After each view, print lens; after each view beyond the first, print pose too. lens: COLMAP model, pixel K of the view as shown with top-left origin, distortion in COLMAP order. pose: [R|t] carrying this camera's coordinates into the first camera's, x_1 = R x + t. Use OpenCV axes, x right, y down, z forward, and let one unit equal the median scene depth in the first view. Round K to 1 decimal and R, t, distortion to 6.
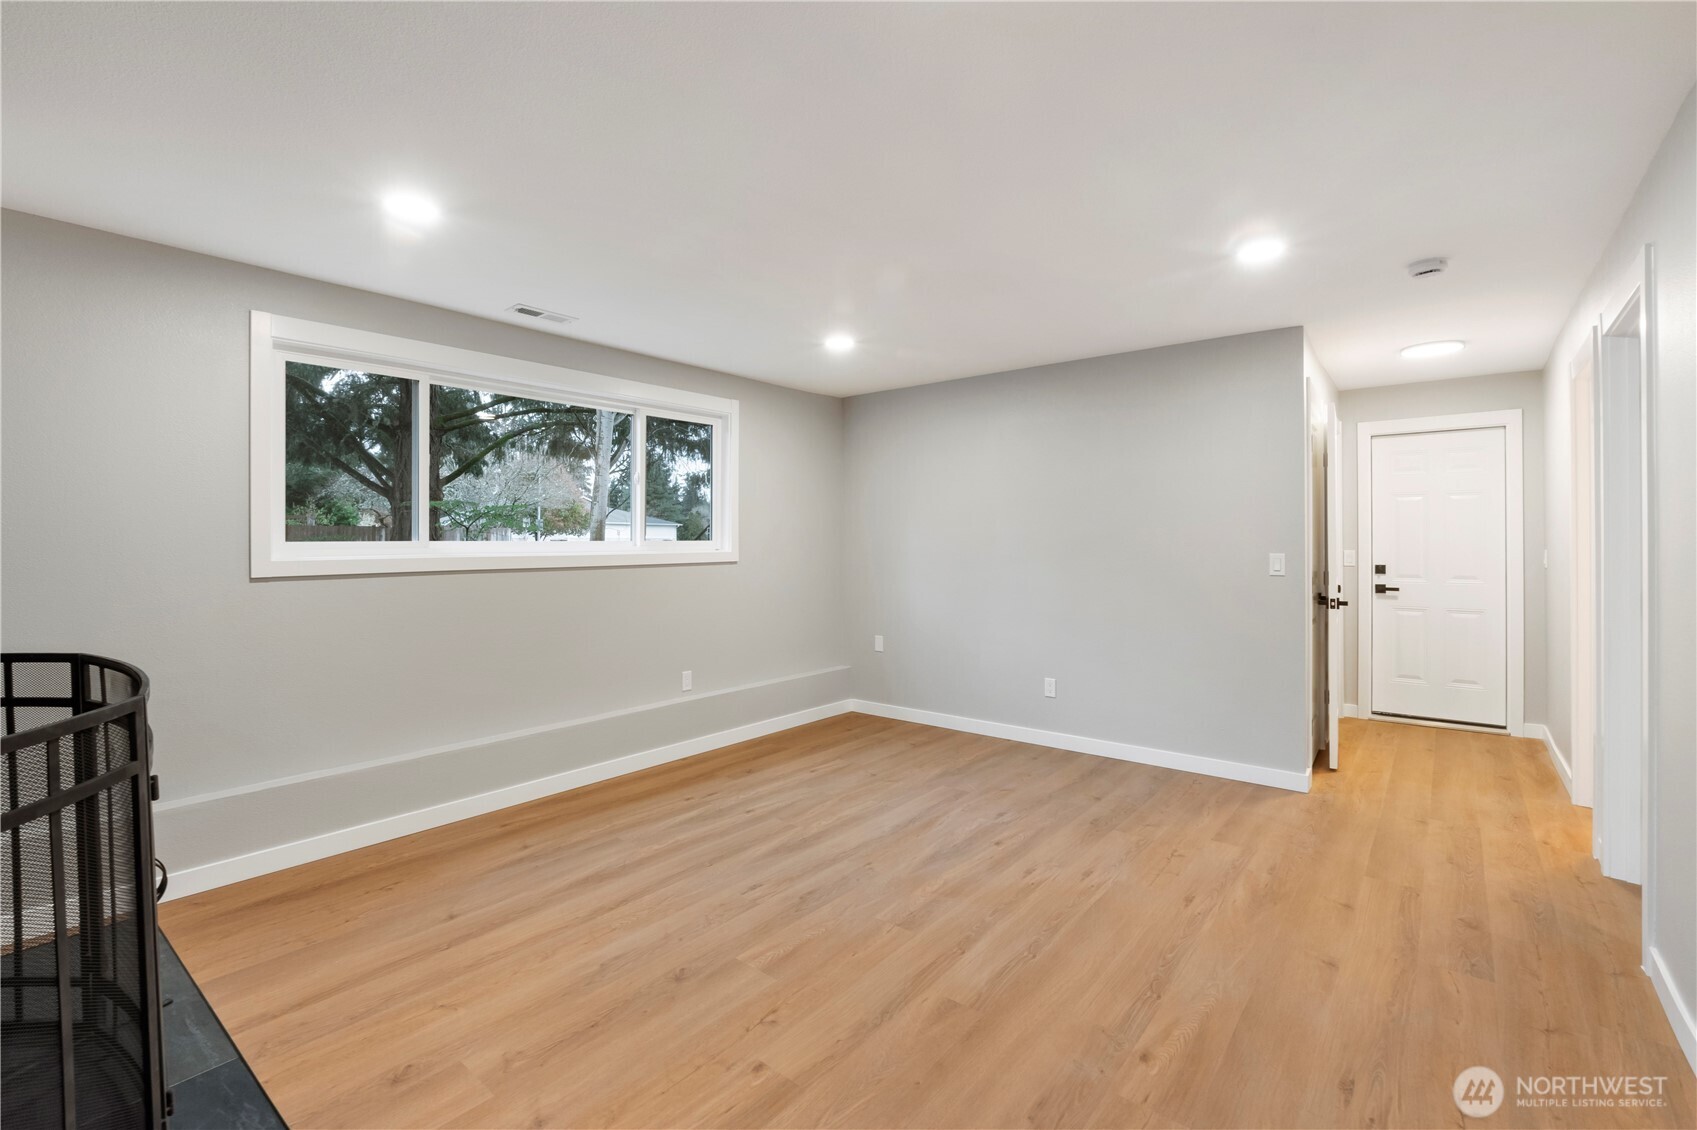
lens RADIAL K [[729.3, 0, 845.9], [0, 729.3, 538.6], [0, 0, 1]] dist [-0.001665, -0.000425]
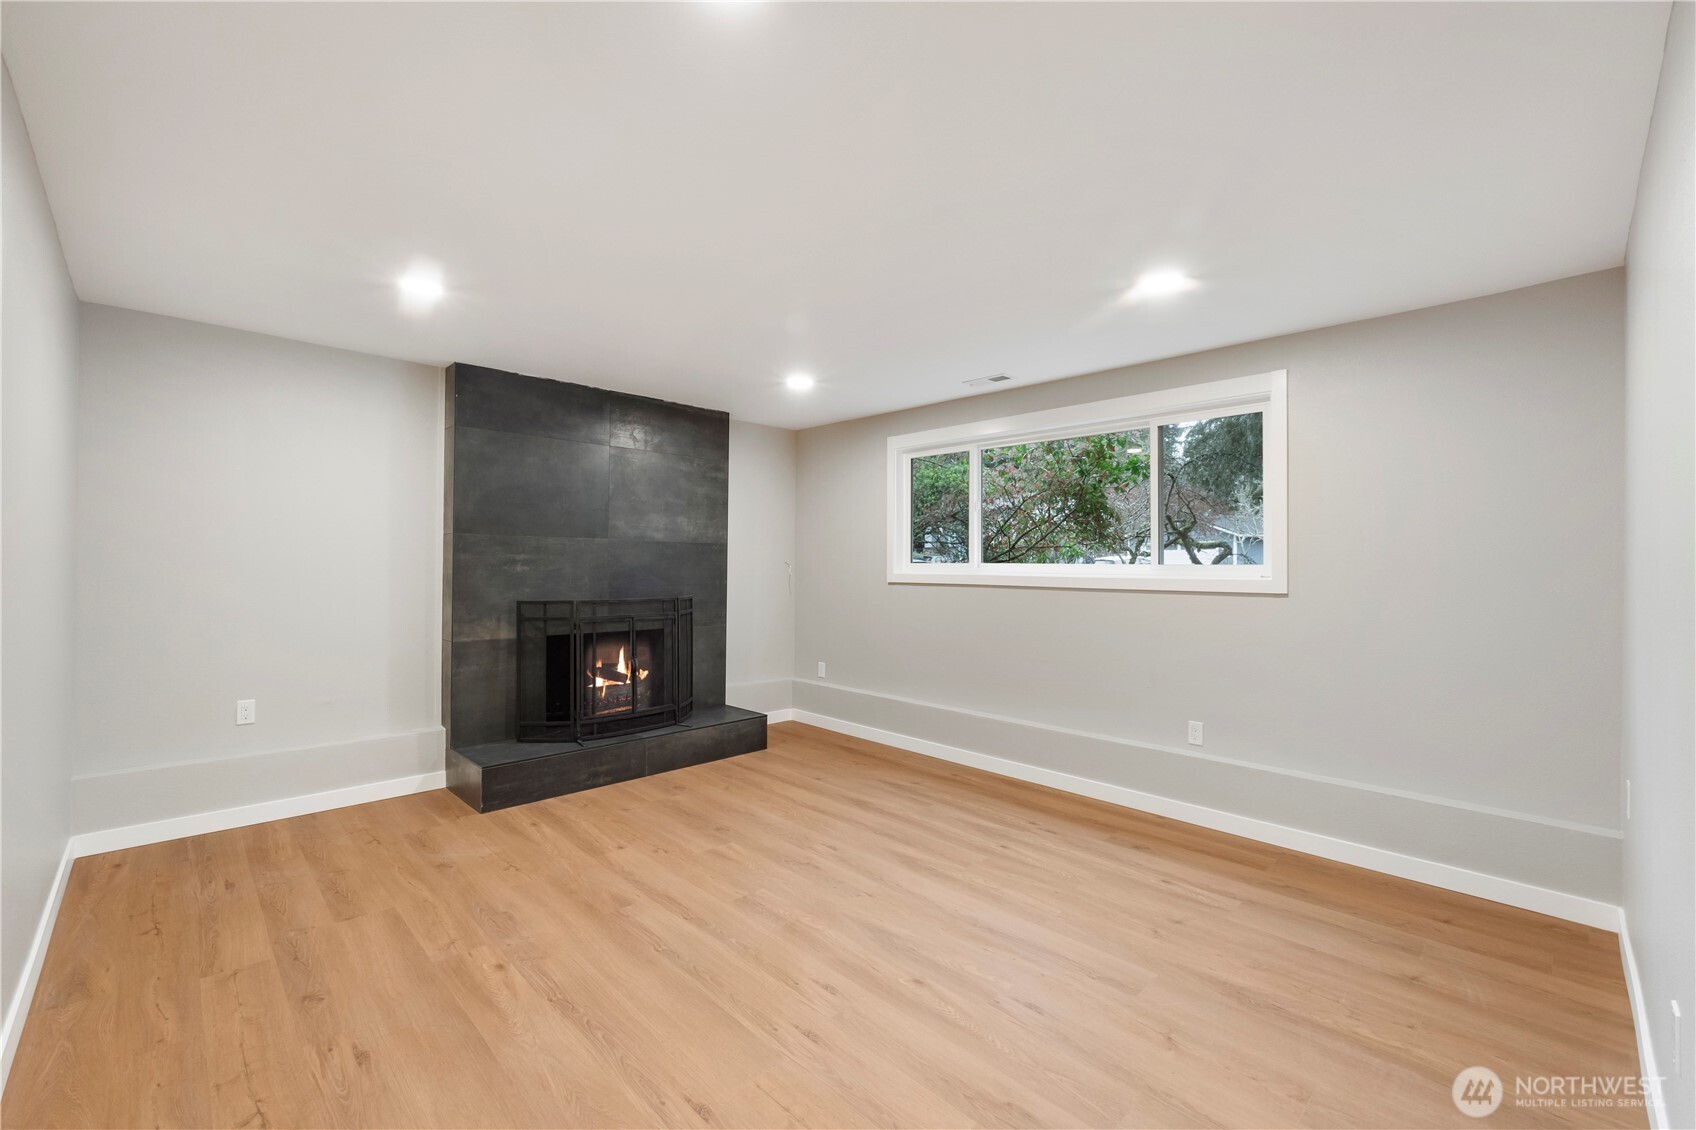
lens RADIAL K [[712.6, 0, 844.8], [0, 712.6, 554.7], [0, 0, 1]] dist [-0.003808, -0.000090]
pose [[-0.109332, -0.014036, -0.993906, 0.901157], [-0.005284, 0.999894, -0.013539, 0.008108], [0.993991, 0.003771, -0.109395, 0.985652]]
